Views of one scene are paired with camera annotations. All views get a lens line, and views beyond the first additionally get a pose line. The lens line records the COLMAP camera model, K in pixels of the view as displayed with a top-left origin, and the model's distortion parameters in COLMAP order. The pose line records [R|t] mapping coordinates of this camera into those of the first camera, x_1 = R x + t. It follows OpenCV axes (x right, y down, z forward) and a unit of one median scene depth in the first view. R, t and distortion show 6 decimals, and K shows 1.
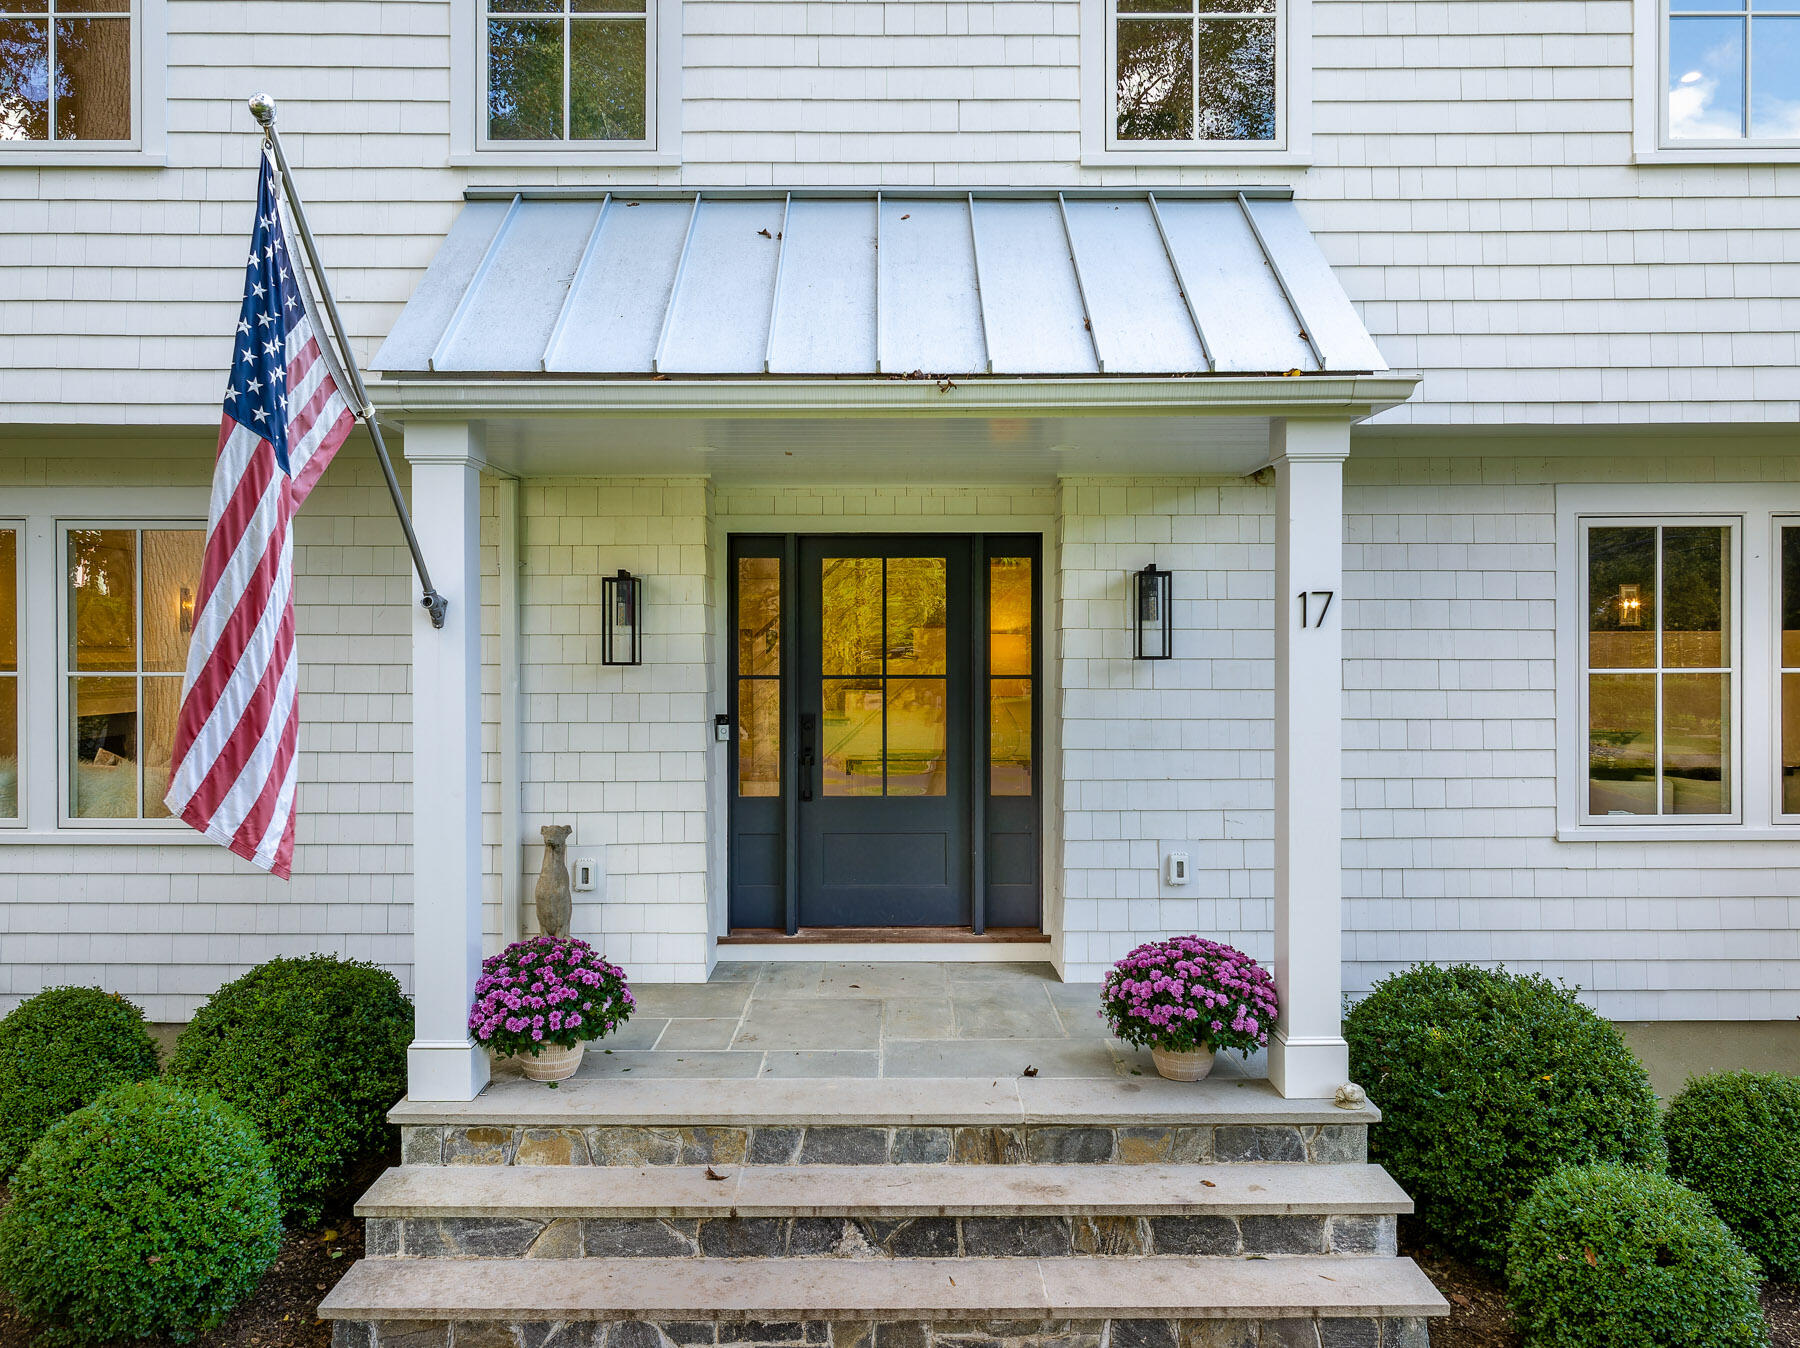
lens RADIAL K [[1322.1, 0, 924.7], [0, 1322.1, 651.3], [0, 0, 1]] dist [-0.008840, 0.001836]
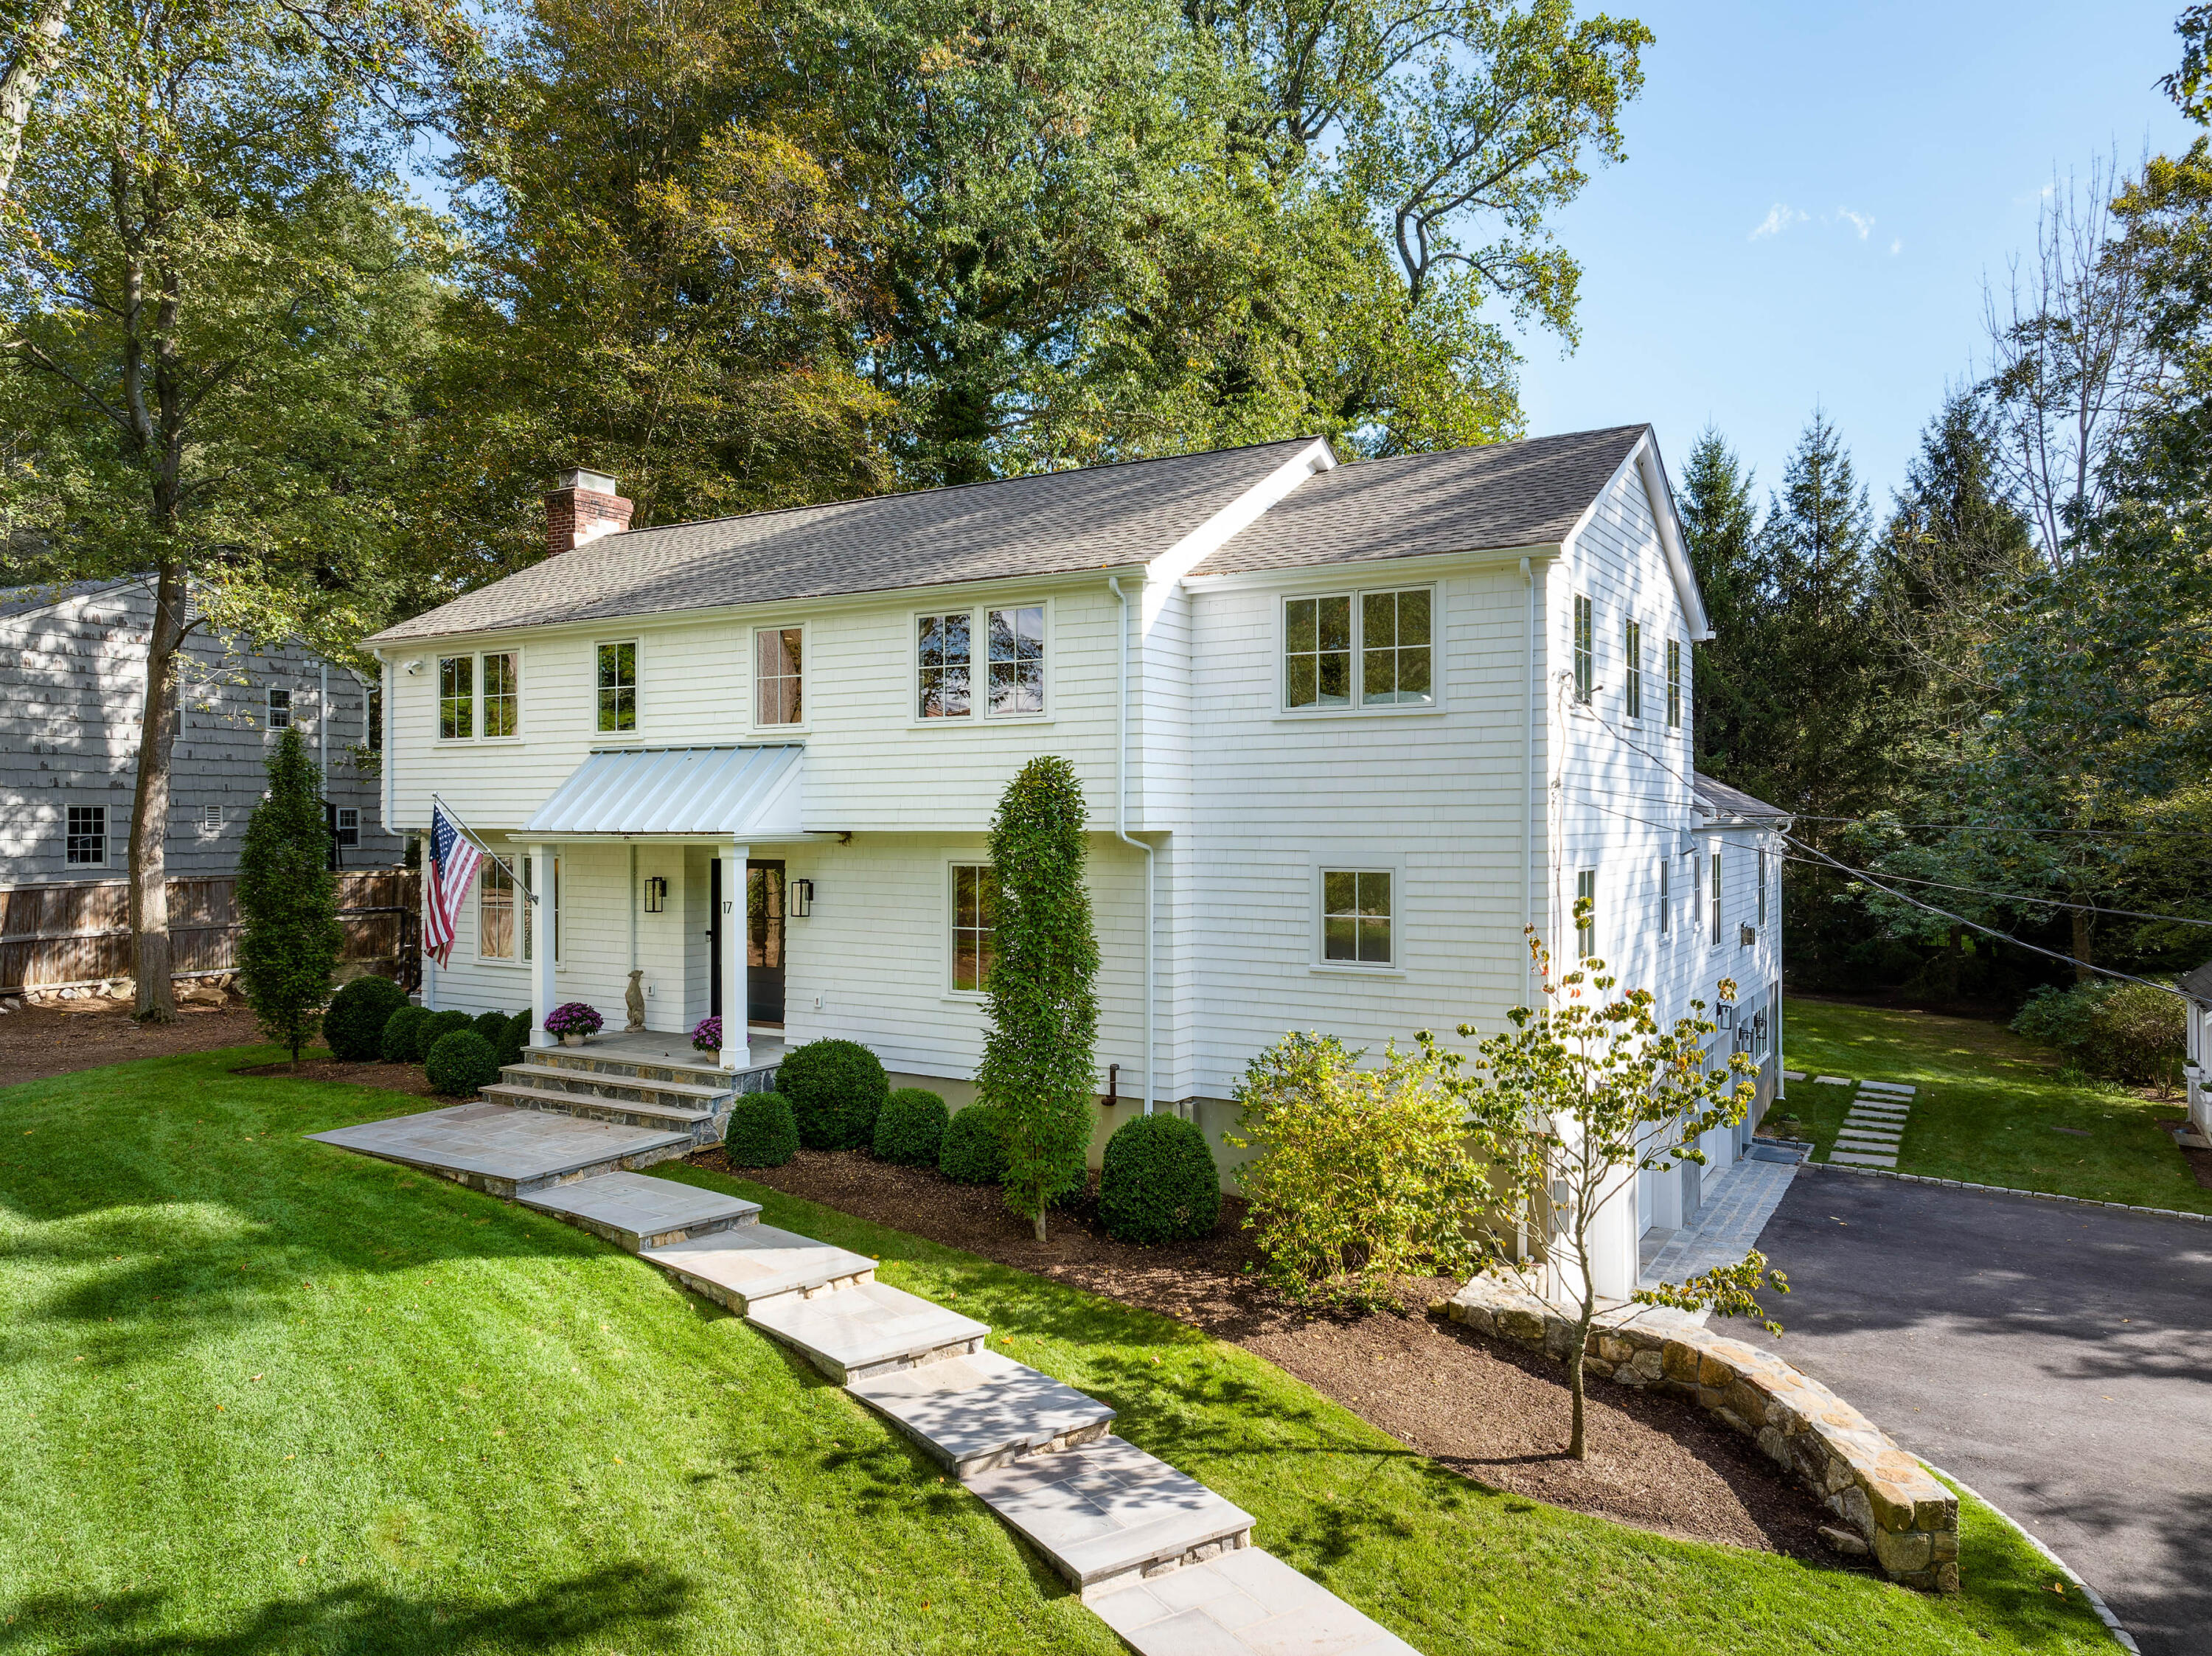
lens RADIAL K [[1485.3, 0, 1100.7], [0, 1485.3, 823.4], [0, 0, 1]] dist [-0.004105, -0.001322]
pose [[0.848366, 0.000811, -0.529409, 2.451648], [-0.001494, 0.999999, -0.000863, -0.194149], [0.529408, 0.001523, 0.848366, -1.246590]]
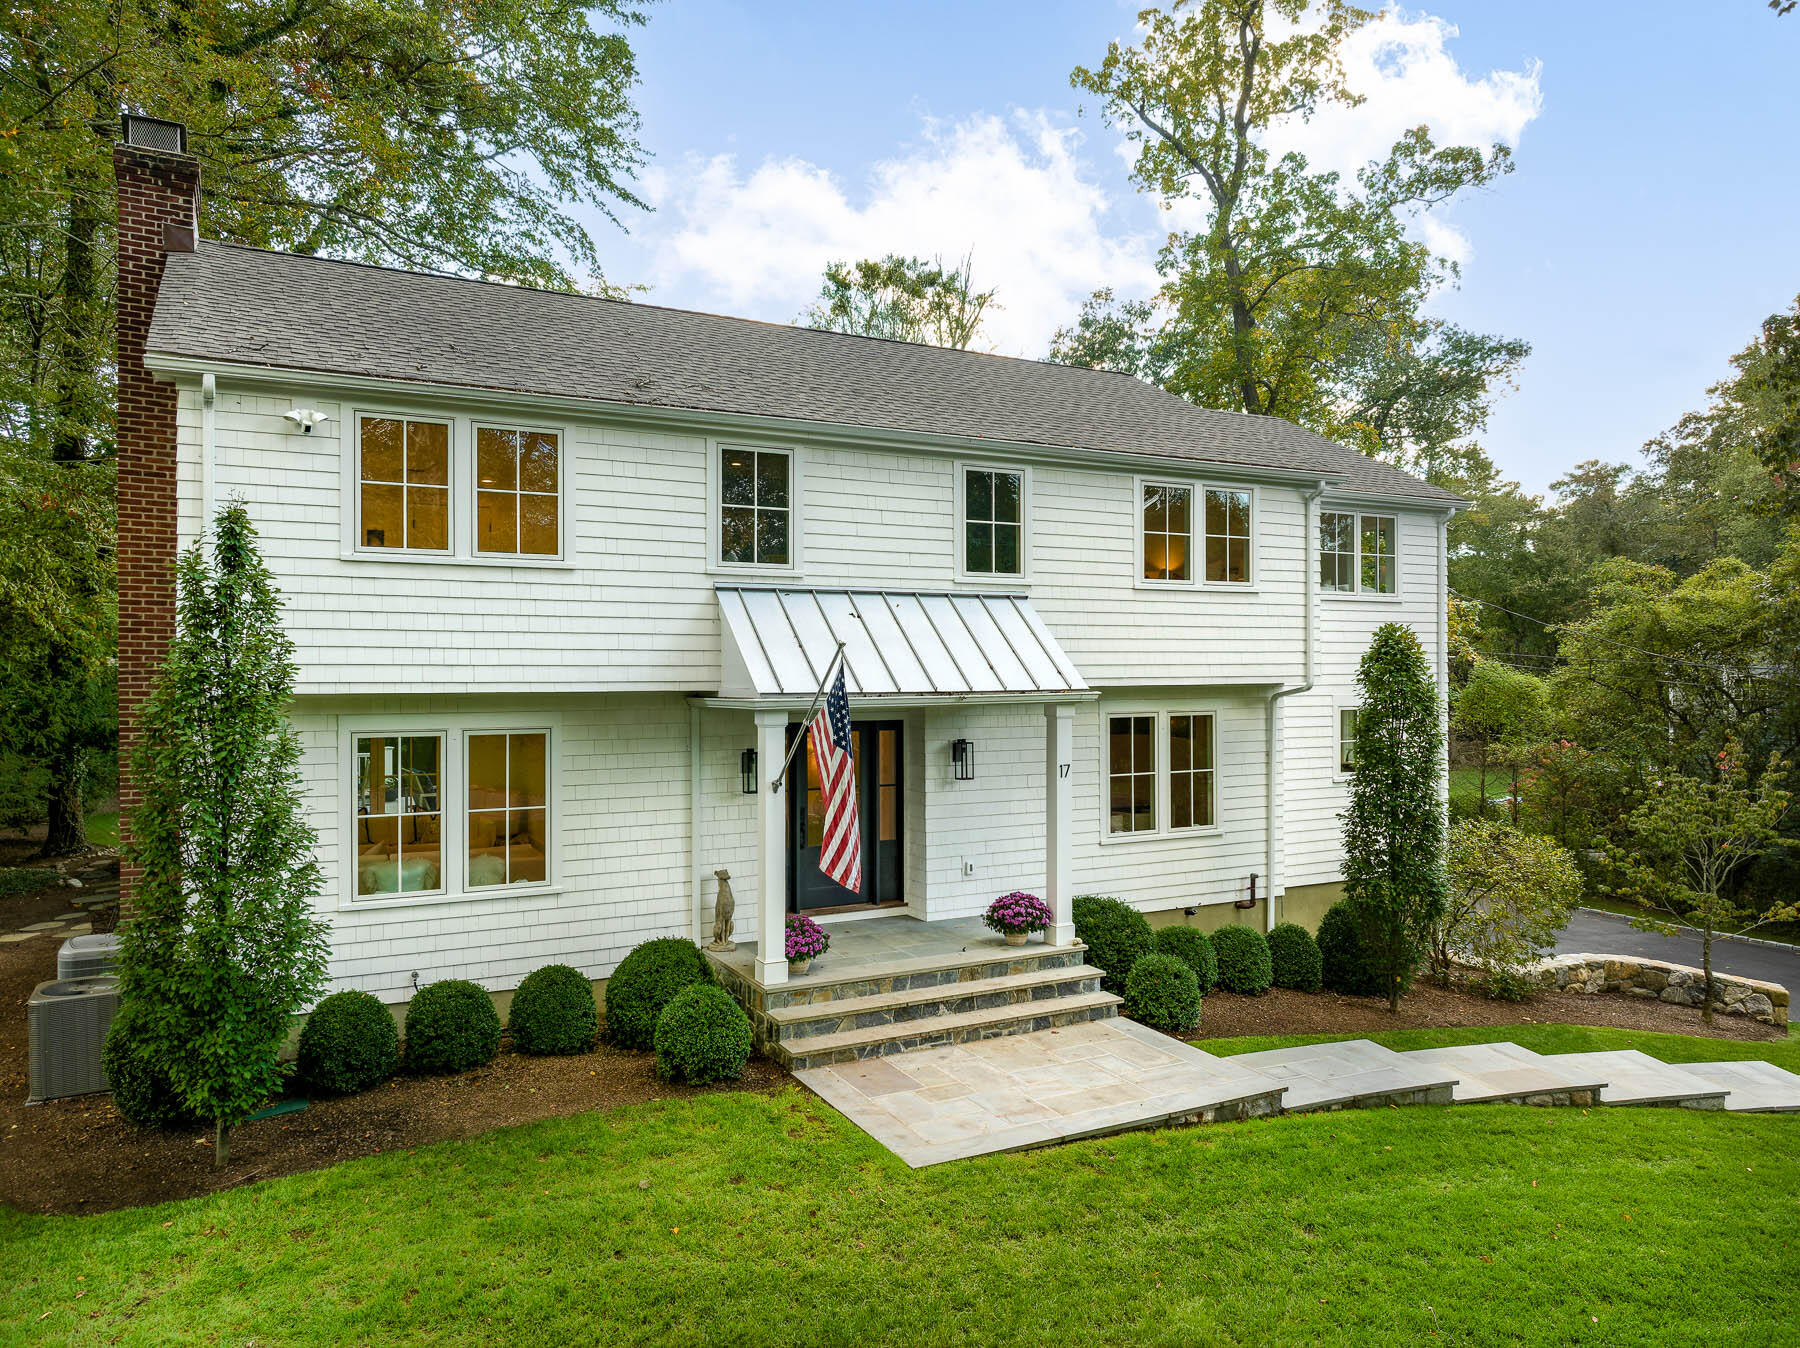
lens RADIAL K [[1208.7, 0, 895.7], [0, 1208.7, 670.2], [0, 0, 1]] dist [-0.004105, -0.001322]
pose [[0.884879, -0.002056, 0.465816, -1.064242], [0.001491, 0.999998, 0.001582, -0.218802], [-0.465818, -0.000705, 0.884880, -0.966189]]
